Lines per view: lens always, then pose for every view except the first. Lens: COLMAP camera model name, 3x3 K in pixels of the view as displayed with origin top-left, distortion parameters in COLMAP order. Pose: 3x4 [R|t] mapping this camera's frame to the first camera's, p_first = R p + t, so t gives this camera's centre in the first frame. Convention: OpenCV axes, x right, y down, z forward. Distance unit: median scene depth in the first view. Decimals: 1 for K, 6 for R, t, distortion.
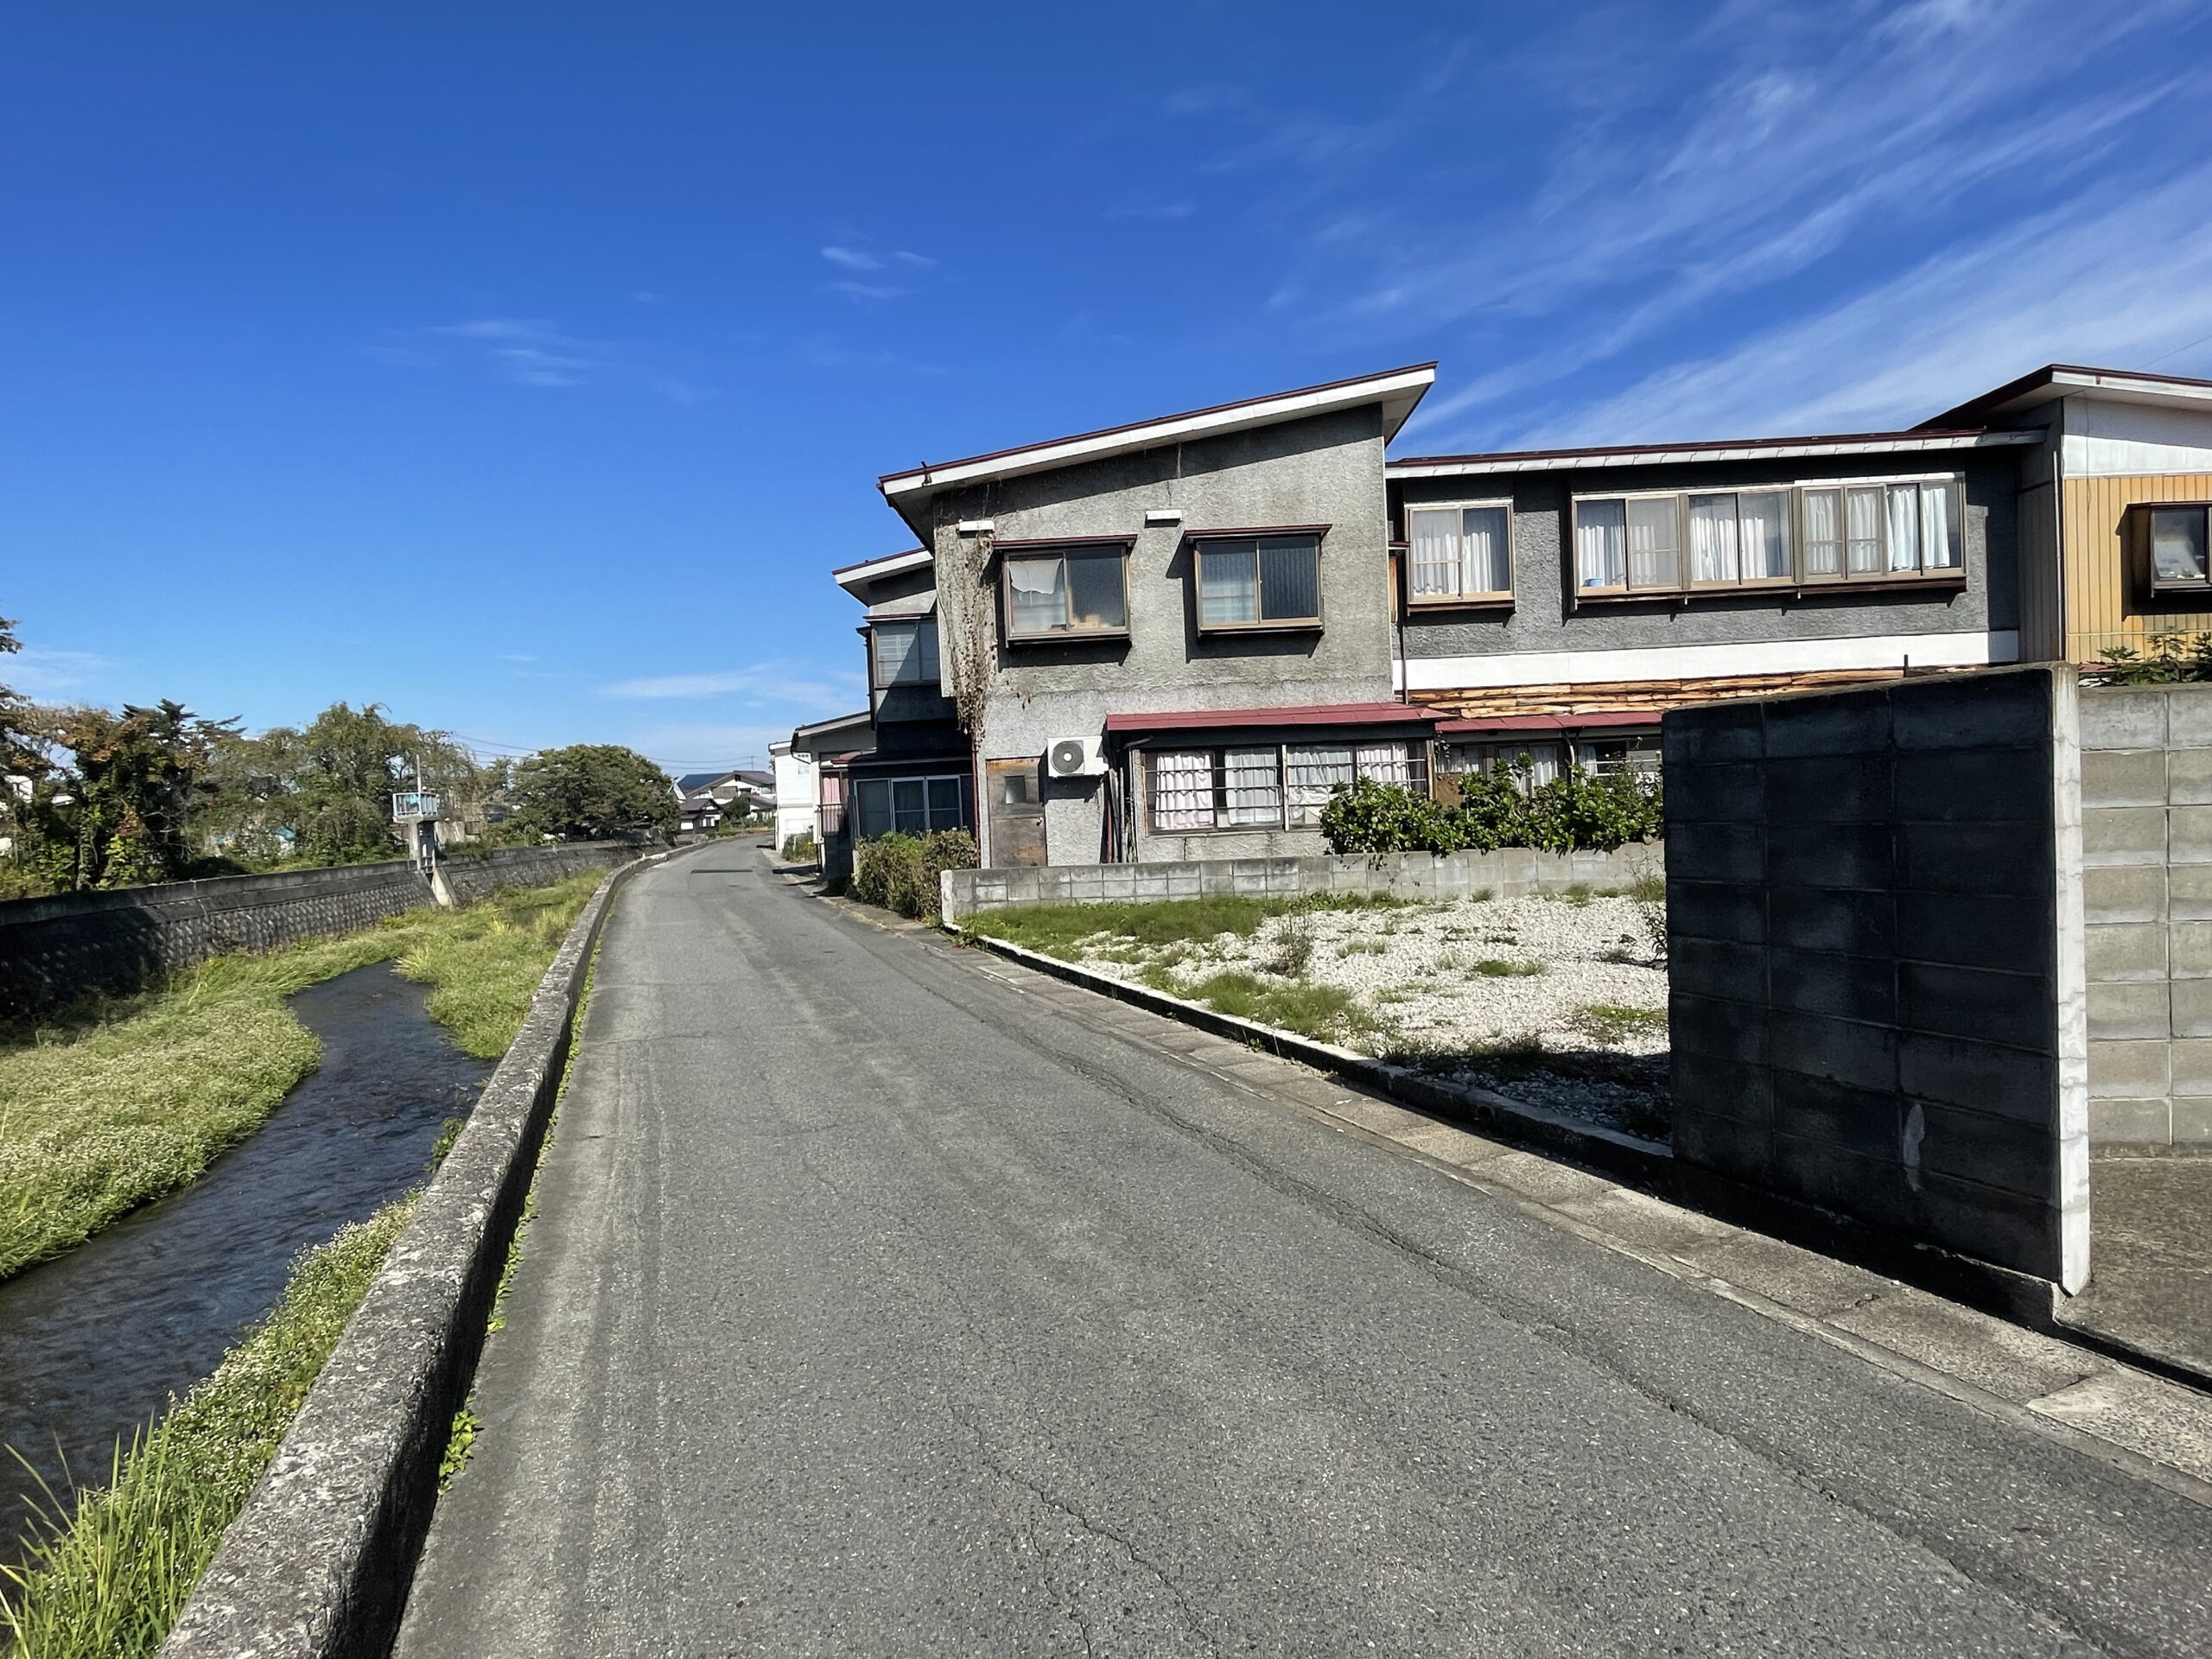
lens RADIAL K [[1104.4, 0, 1121.0], [0, 1104.4, 836.4], [0, 0, 1]] dist [-0.003951, -0.000119]
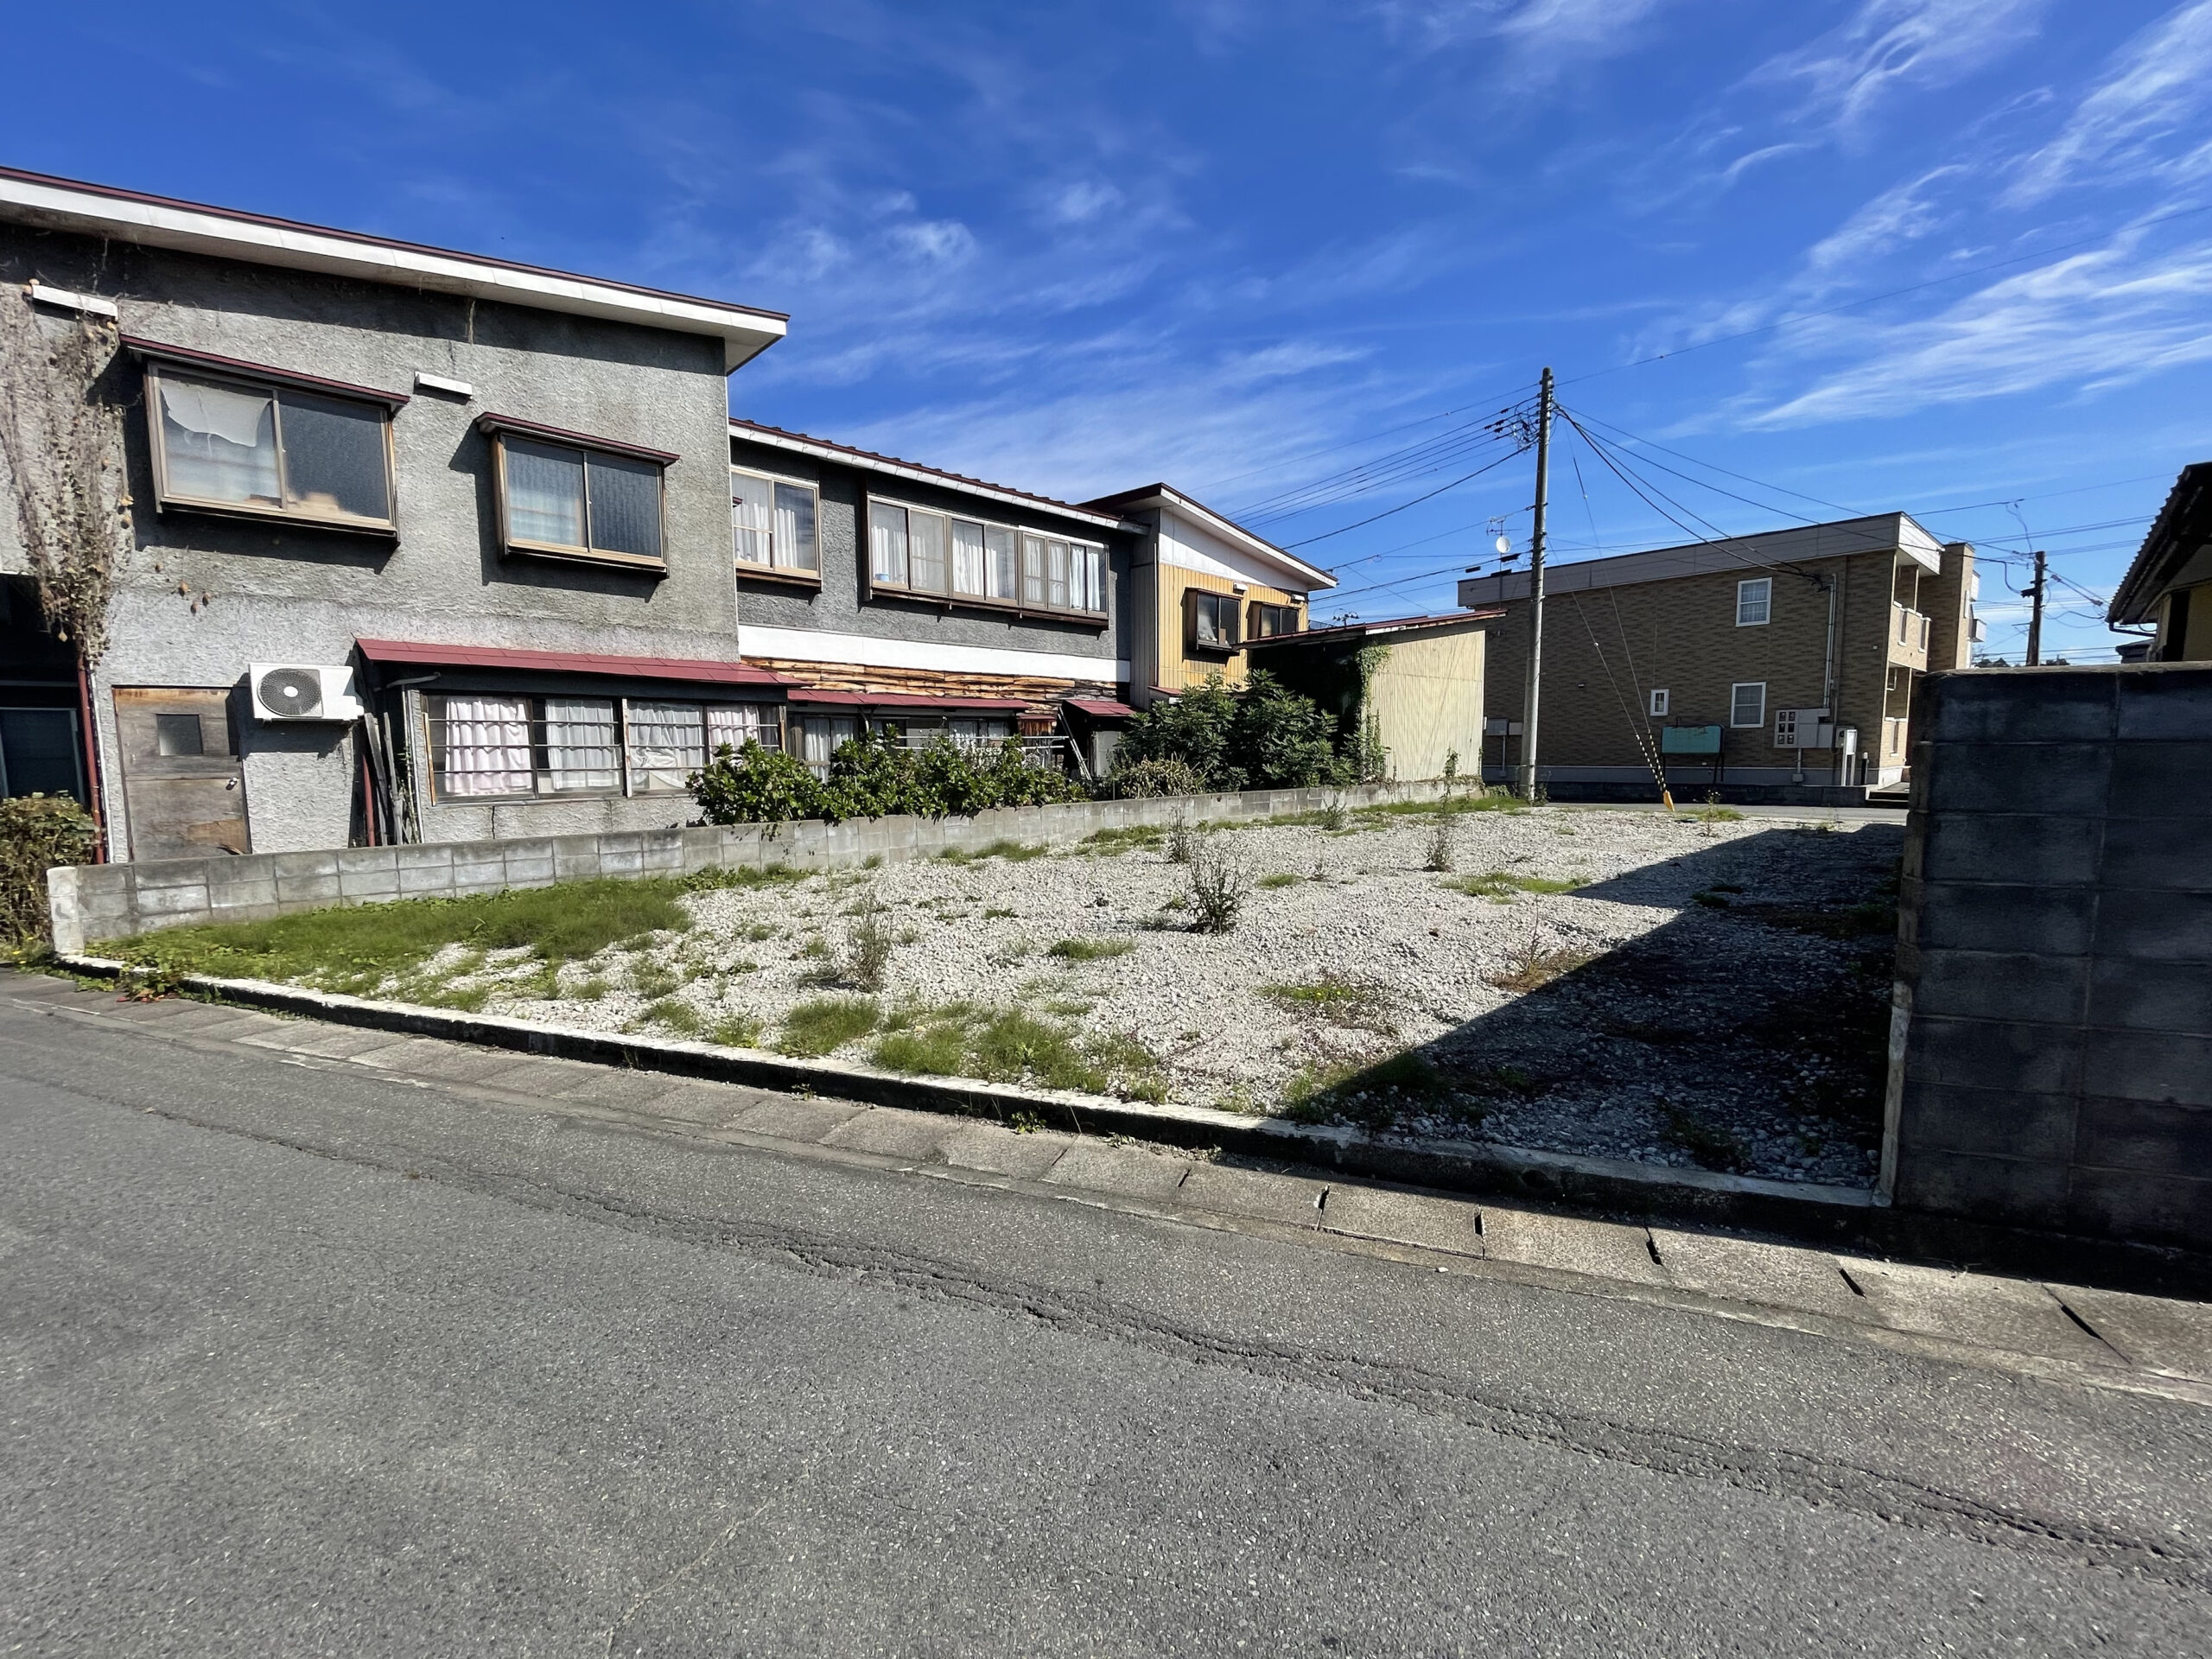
lens RADIAL K [[881.0, 0, 1084.4], [0, 881.0, 836.1], [0, 0, 1]] dist [-0.005231, -0.000199]
pose [[0.692127, -0.031808, 0.721075, -0.103742], [-0.000593, 0.999003, 0.044637, -0.005986], [-0.721776, -0.031322, 0.691418, 0.253777]]
